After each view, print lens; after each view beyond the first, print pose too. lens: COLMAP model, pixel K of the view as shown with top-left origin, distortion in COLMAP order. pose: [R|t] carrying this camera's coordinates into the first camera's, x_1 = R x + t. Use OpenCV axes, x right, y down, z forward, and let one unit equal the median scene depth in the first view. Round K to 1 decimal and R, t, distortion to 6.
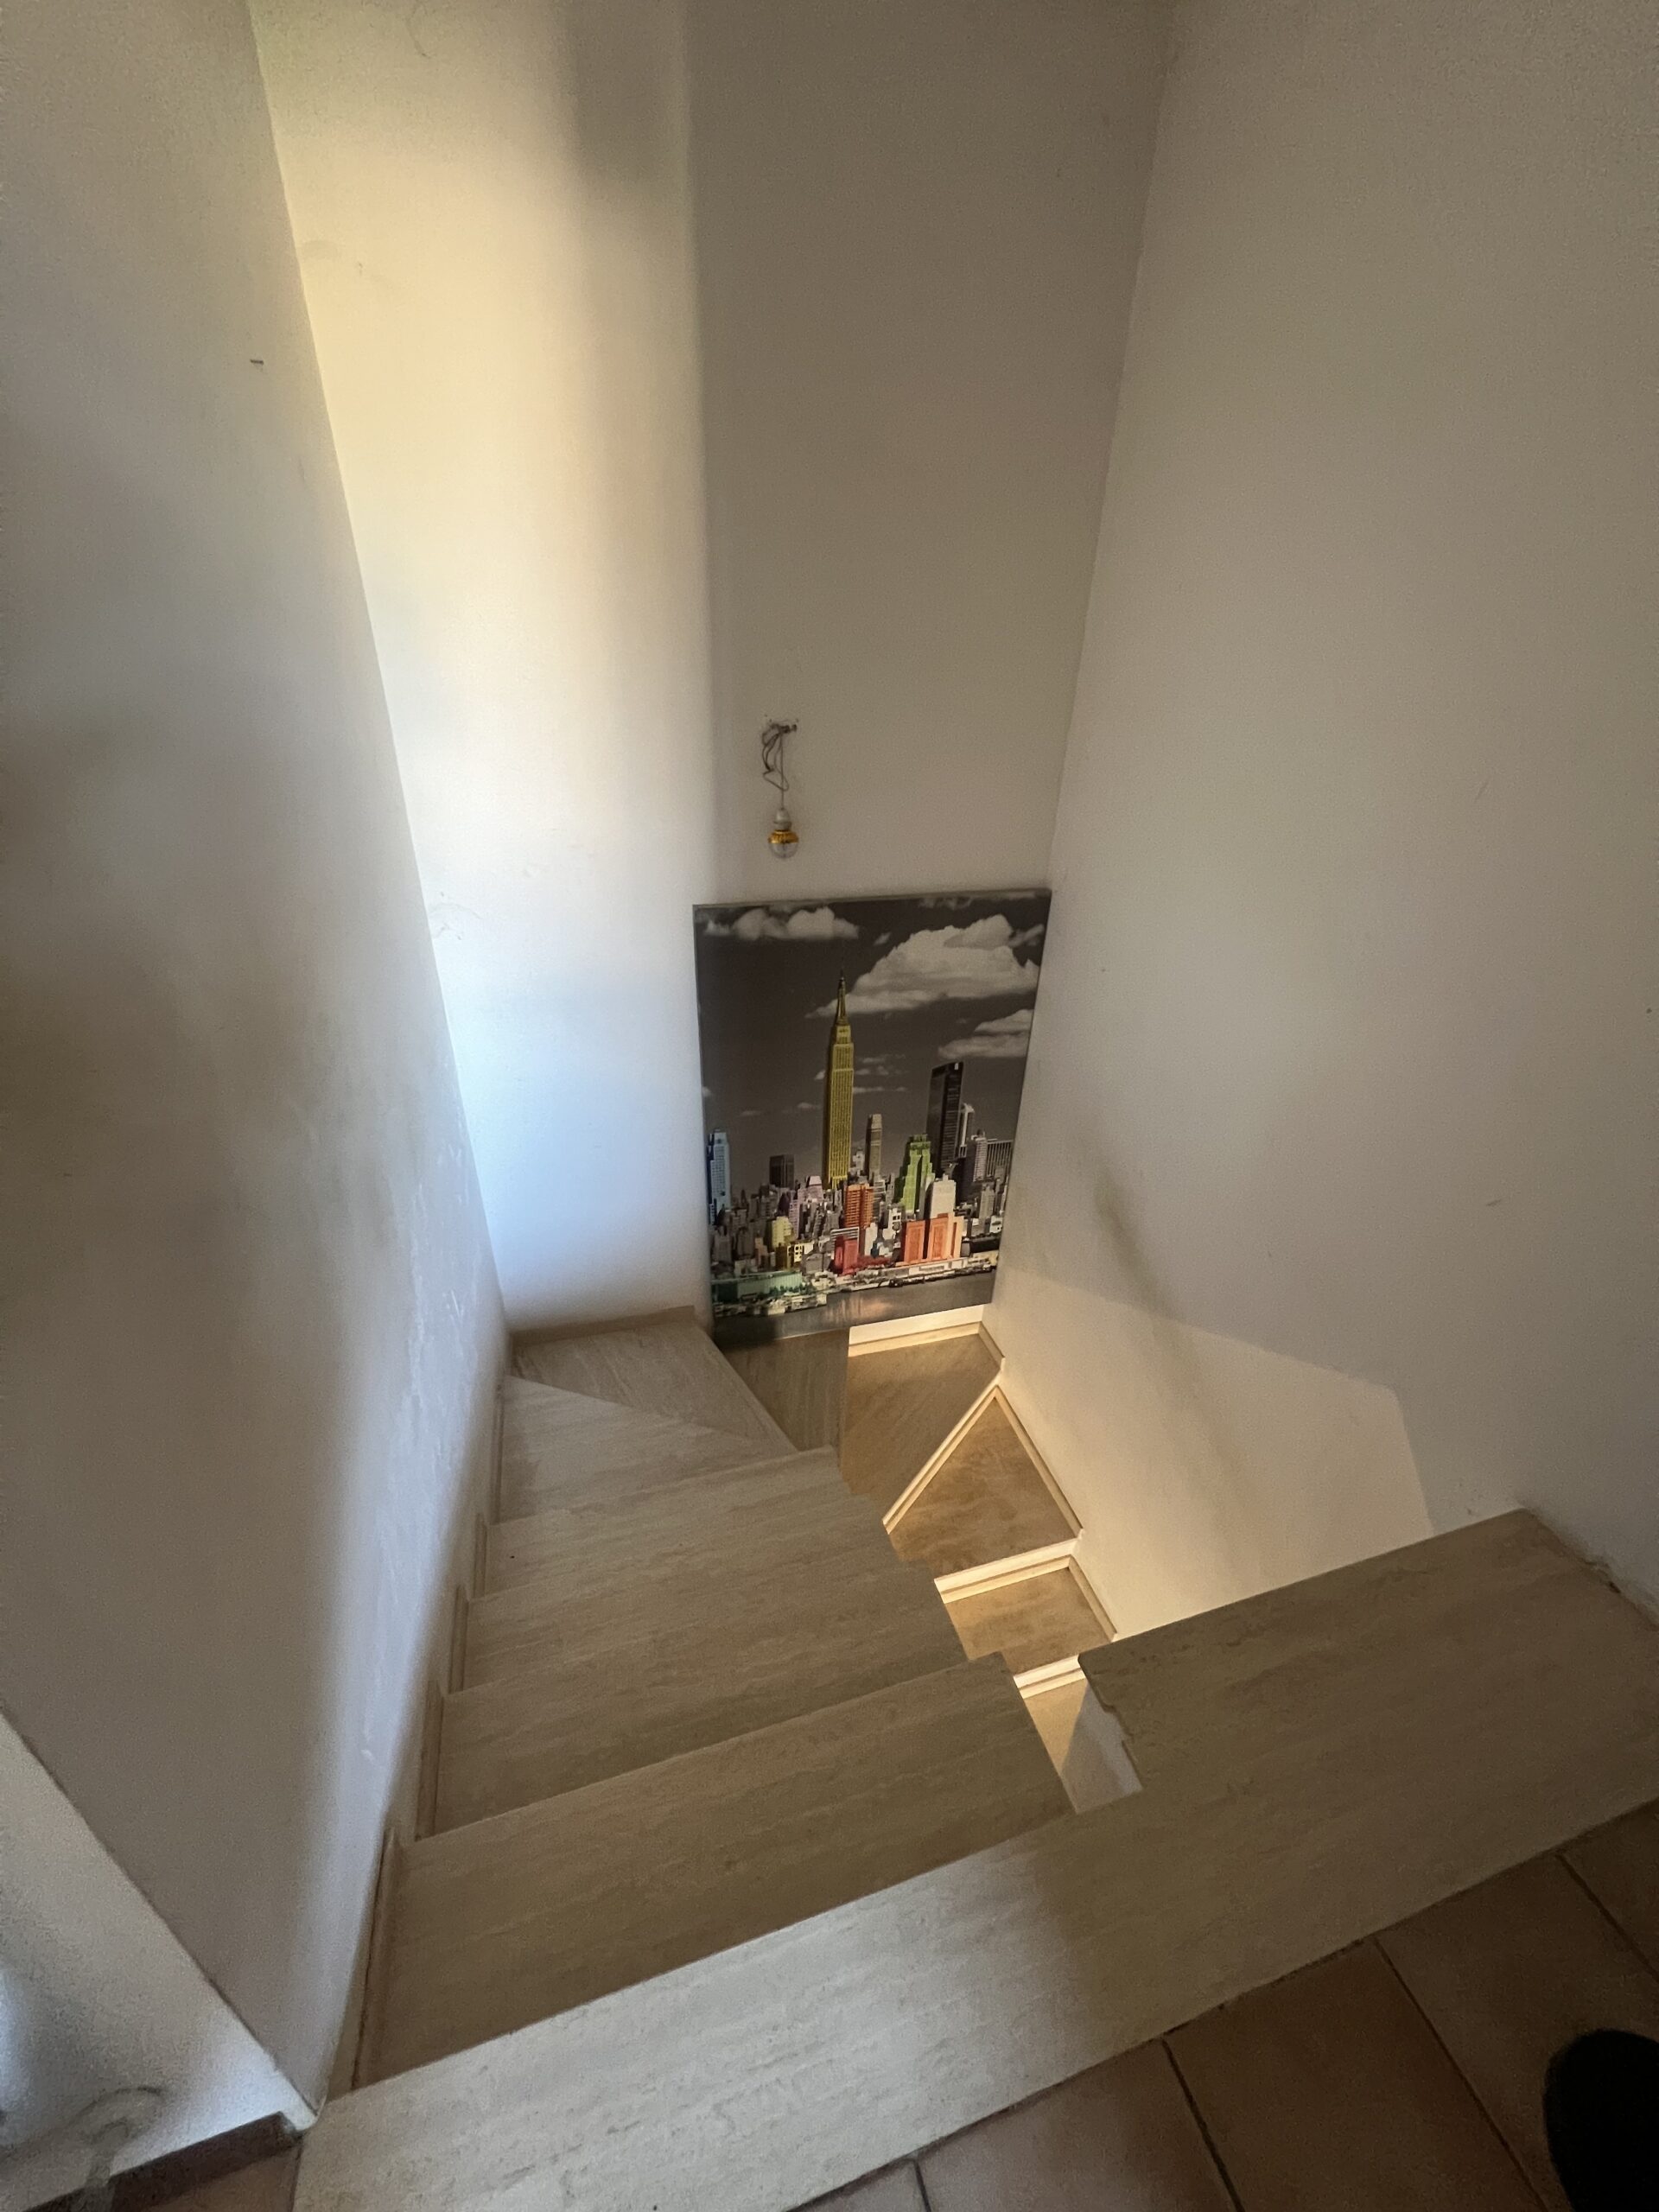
lens RADIAL K [[881.4, 0, 829.5], [0, 881.4, 1106.0], [0, 0, 1]] dist [-0.002192, -0.000294]
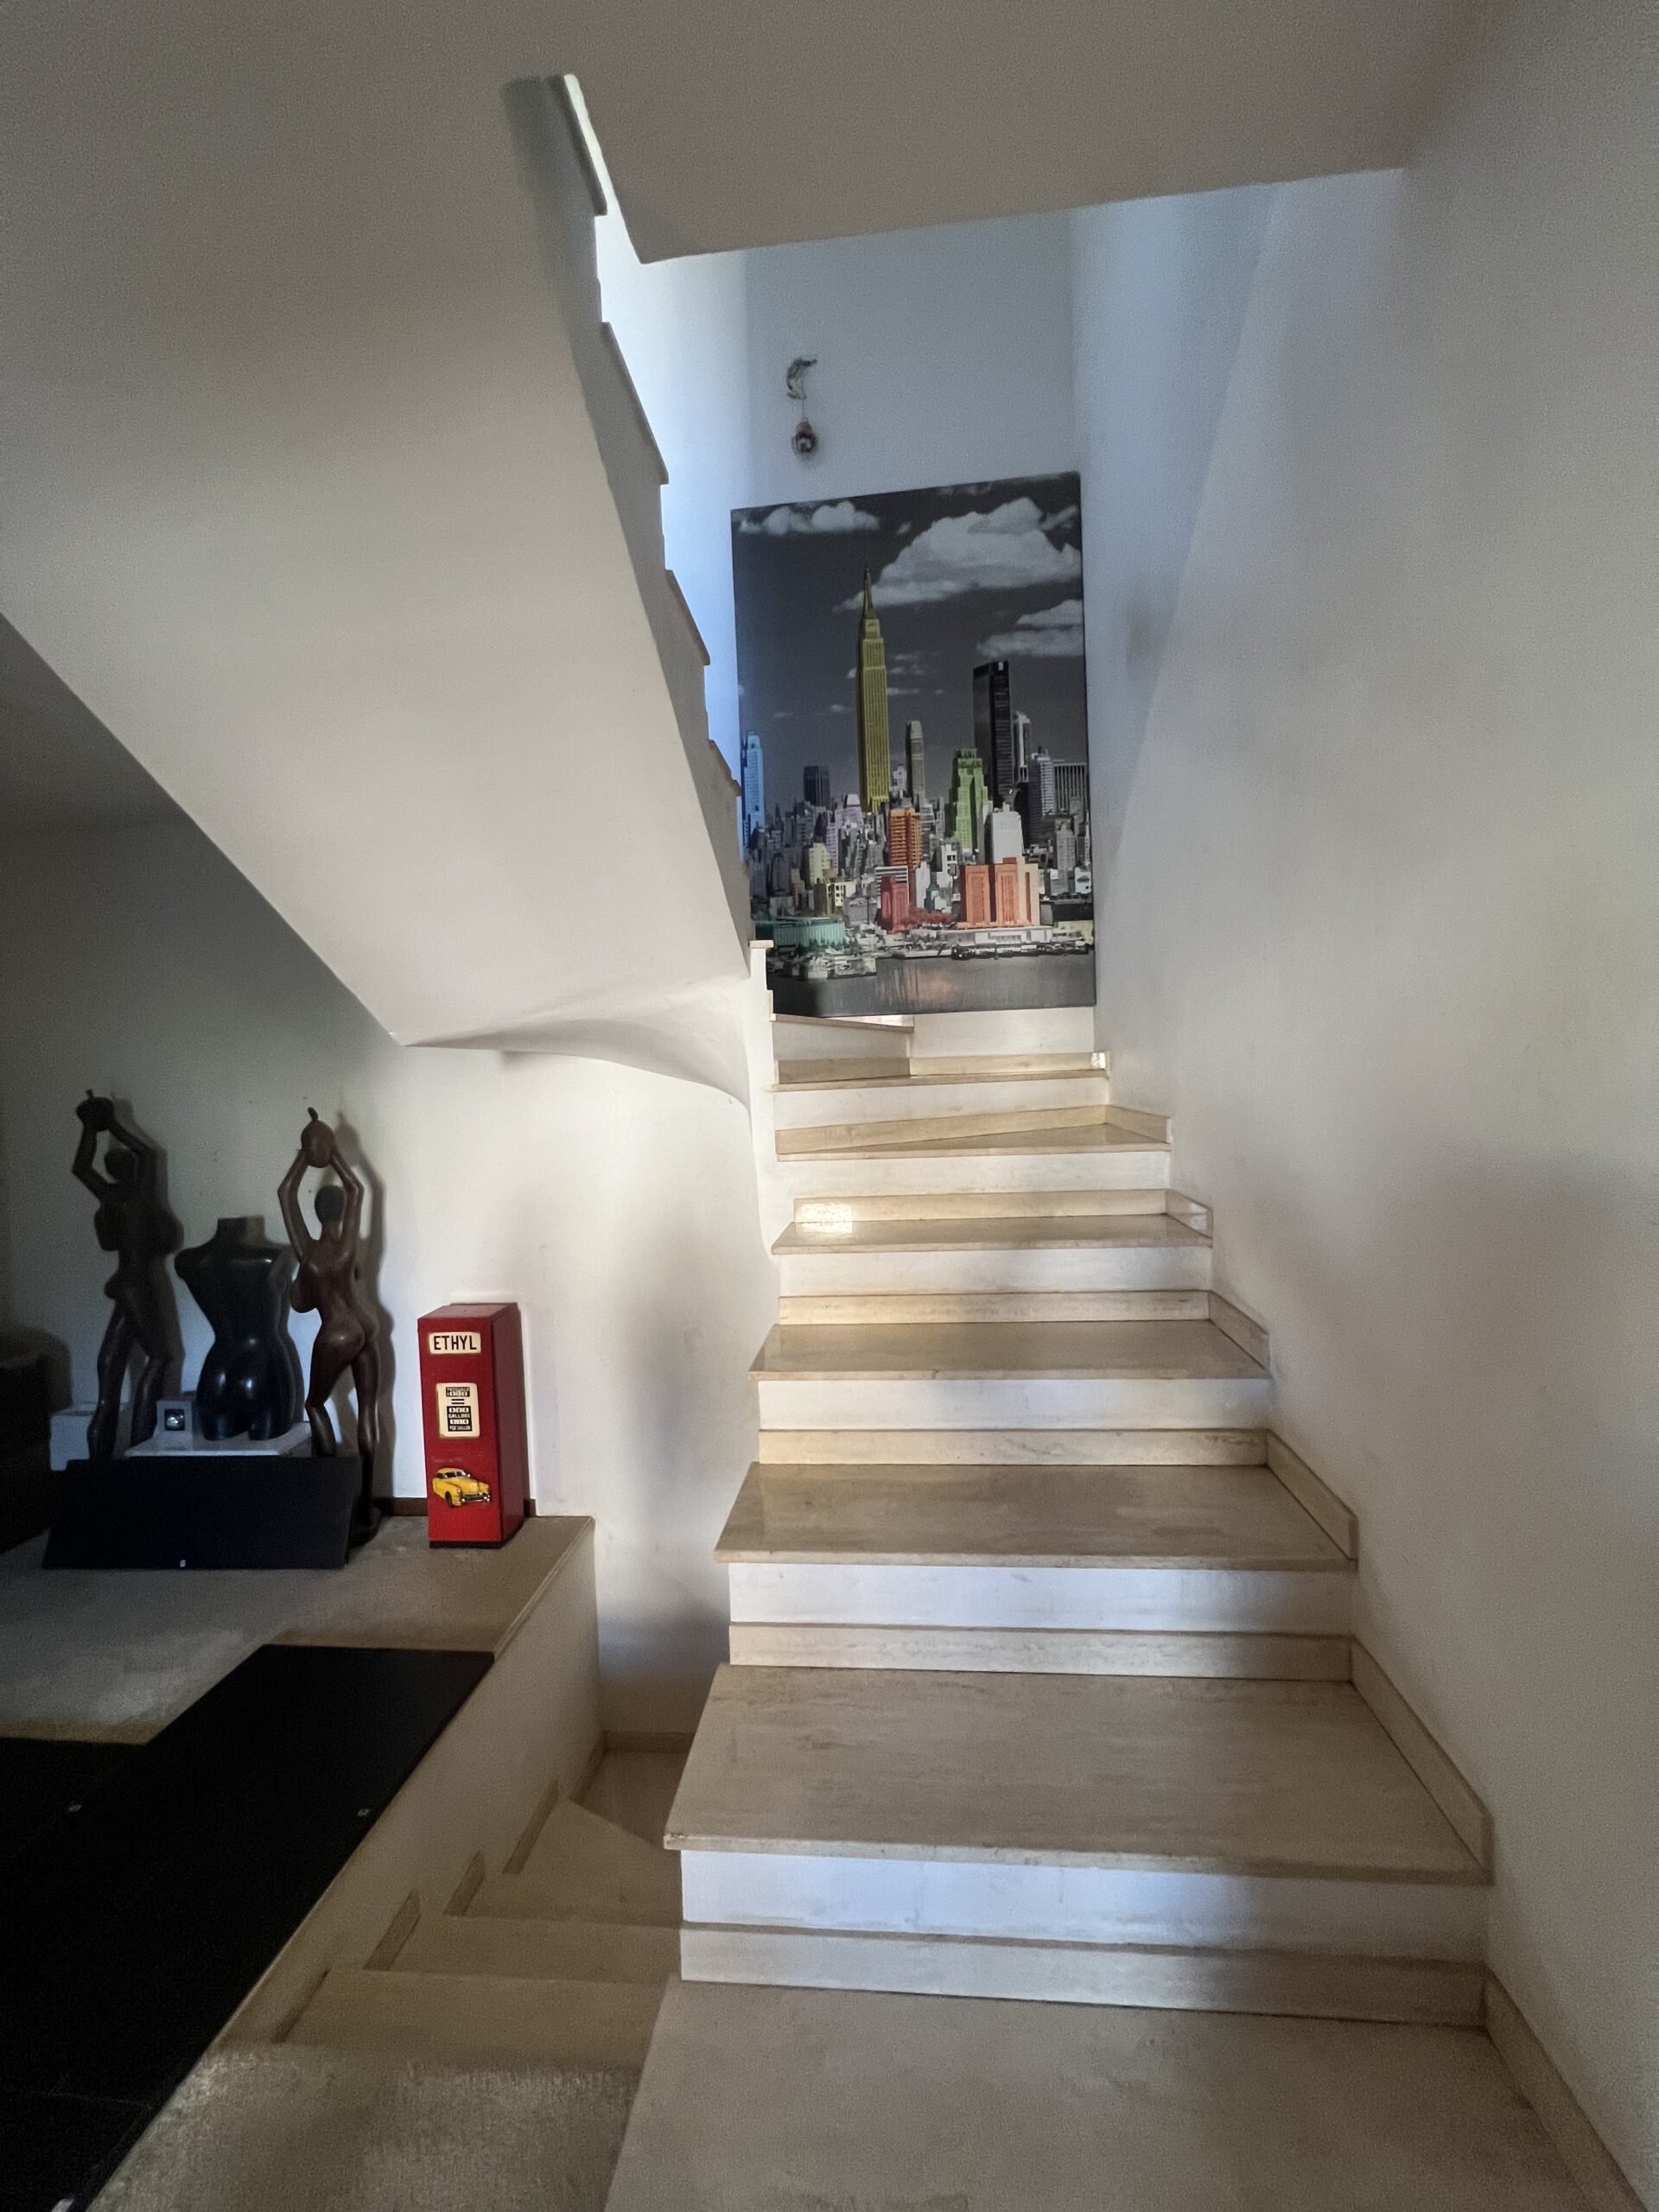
lens RADIAL K [[881.4, 0, 829.5], [0, 881.4, 1106.0], [0, 0, 1]] dist [-0.002192, -0.000294]
pose [[0.920881, -0.051904, -0.386374, 0.301859], [-0.132947, 0.889874, -0.436406, 0.775852], [0.366475, 0.453245, 0.812567, 0.363400]]
